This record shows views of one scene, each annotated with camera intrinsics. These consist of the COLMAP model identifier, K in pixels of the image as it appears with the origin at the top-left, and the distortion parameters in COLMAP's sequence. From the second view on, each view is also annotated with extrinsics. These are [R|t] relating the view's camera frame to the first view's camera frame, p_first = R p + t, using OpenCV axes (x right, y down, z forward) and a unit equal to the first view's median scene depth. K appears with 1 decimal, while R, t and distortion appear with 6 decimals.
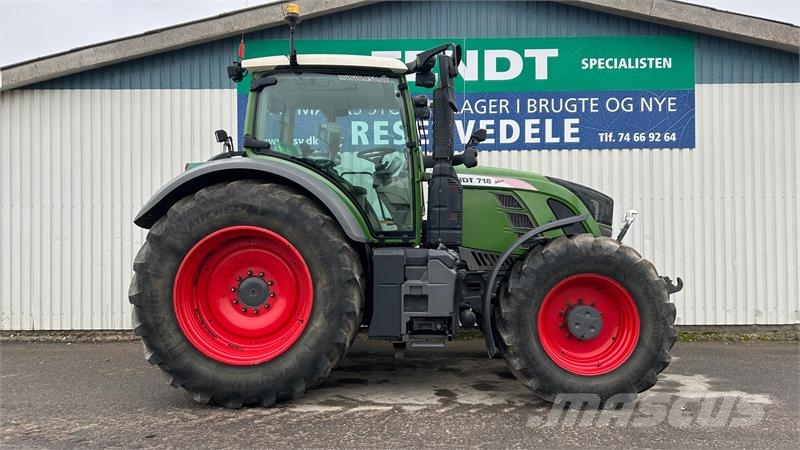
lens RADIAL K [[605.4, 0, 400.4], [0, 605.4, 222.3], [0, 0, 1]] dist [0.060006, -0.060365]
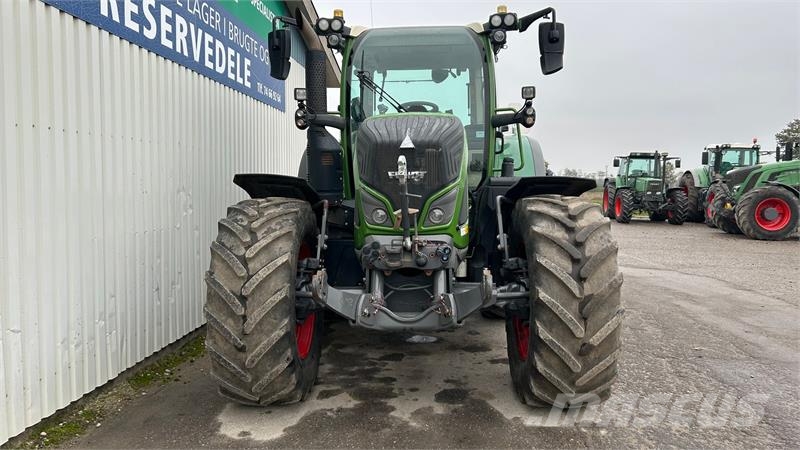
lens RADIAL K [[605.4, 0, 405.0], [0, 605.4, 219.5], [0, 0, 1]] dist [0.060006, -0.060365]
pose [[0.054442, -0.049248, 0.997302, -0.573456], [-0.013364, 0.998658, 0.050044, 0.009511], [-0.998427, -0.016053, 0.053711, 0.729899]]
